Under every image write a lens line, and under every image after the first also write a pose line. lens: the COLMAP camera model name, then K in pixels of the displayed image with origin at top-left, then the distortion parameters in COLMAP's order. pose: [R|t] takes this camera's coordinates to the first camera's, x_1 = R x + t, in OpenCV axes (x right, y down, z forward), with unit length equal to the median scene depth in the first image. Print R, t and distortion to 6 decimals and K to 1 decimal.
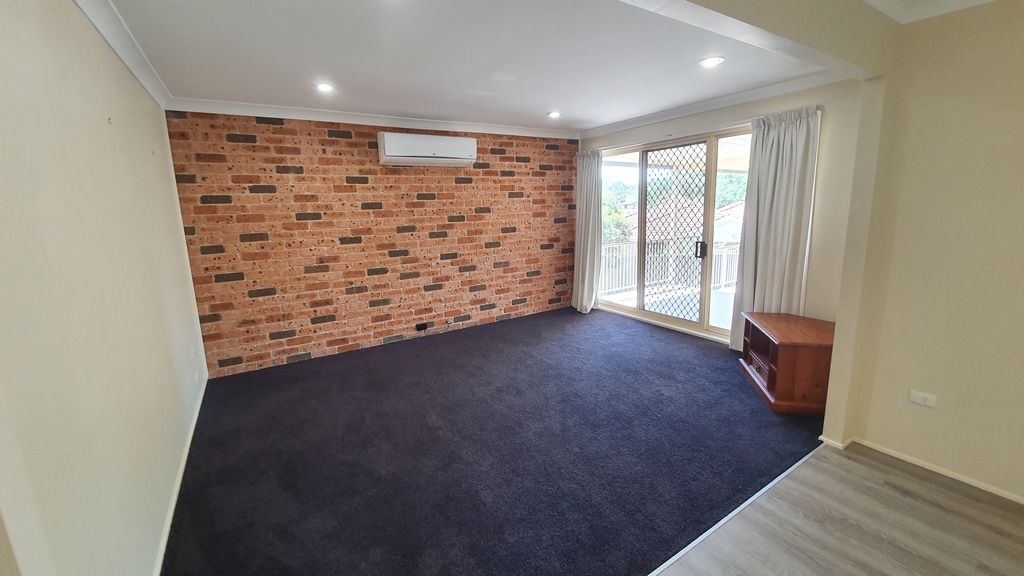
lens RADIAL K [[411.0, 0, 513.1], [0, 411.0, 282.3], [0, 0, 1]] dist [0.021742, -0.020559]
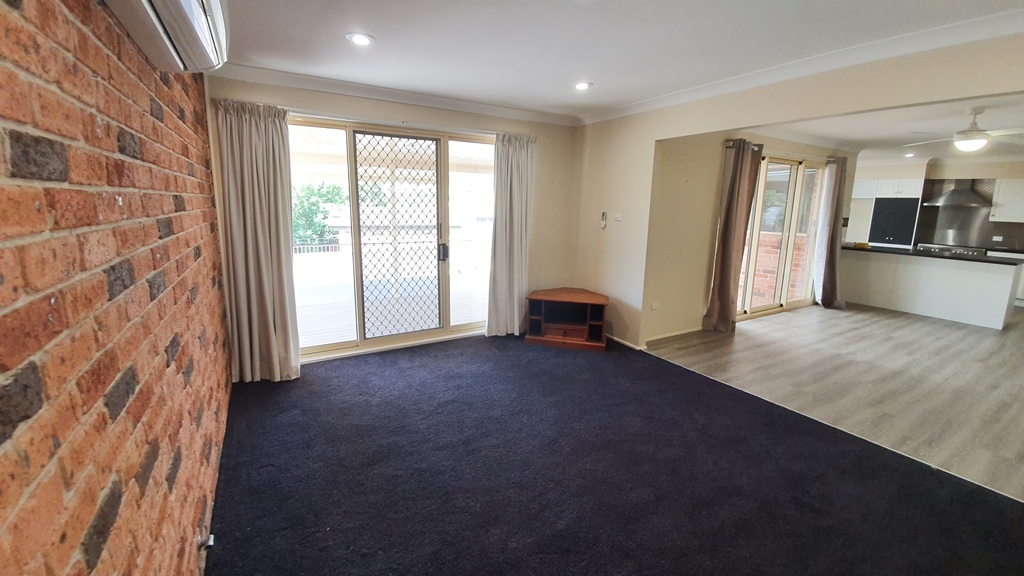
lens RADIAL K [[411.0, 0, 513.1], [0, 411.0, 282.3], [0, 0, 1]] dist [0.021742, -0.020559]
pose [[0.016894, -0.163190, 0.986450, -0.541468], [0.164255, 0.973640, 0.158258, -0.145653], [-0.986273, 0.159356, 0.043253, 0.861635]]
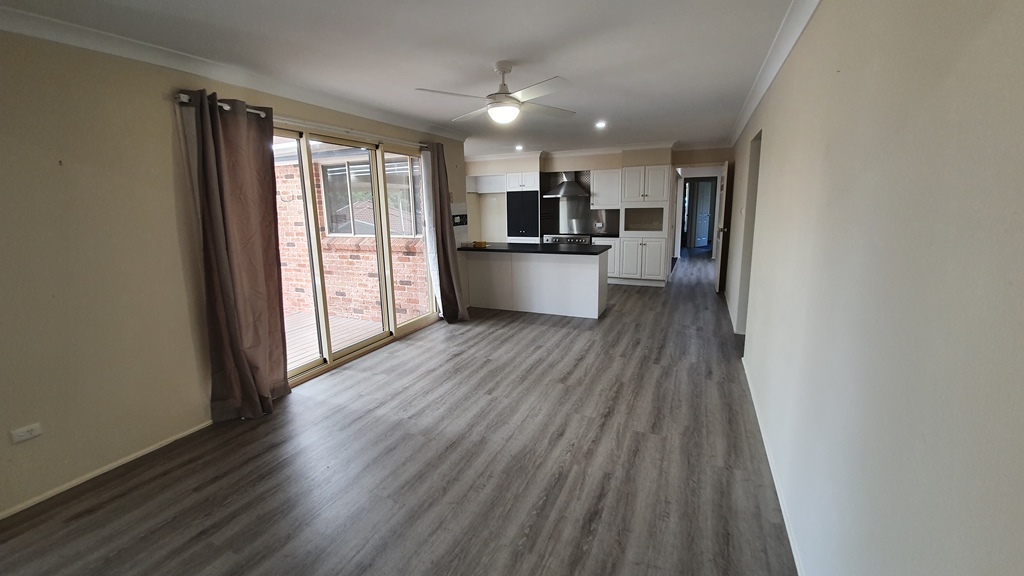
lens RADIAL K [[411.0, 0, 513.1], [0, 411.0, 282.3], [0, 0, 1]] dist [0.021742, -0.020559]
pose [[-0.548370, -0.119393, 0.827669, -0.200106], [0.188224, 0.946735, 0.261275, -0.043917], [-0.814778, 0.299063, -0.496688, 0.269777]]
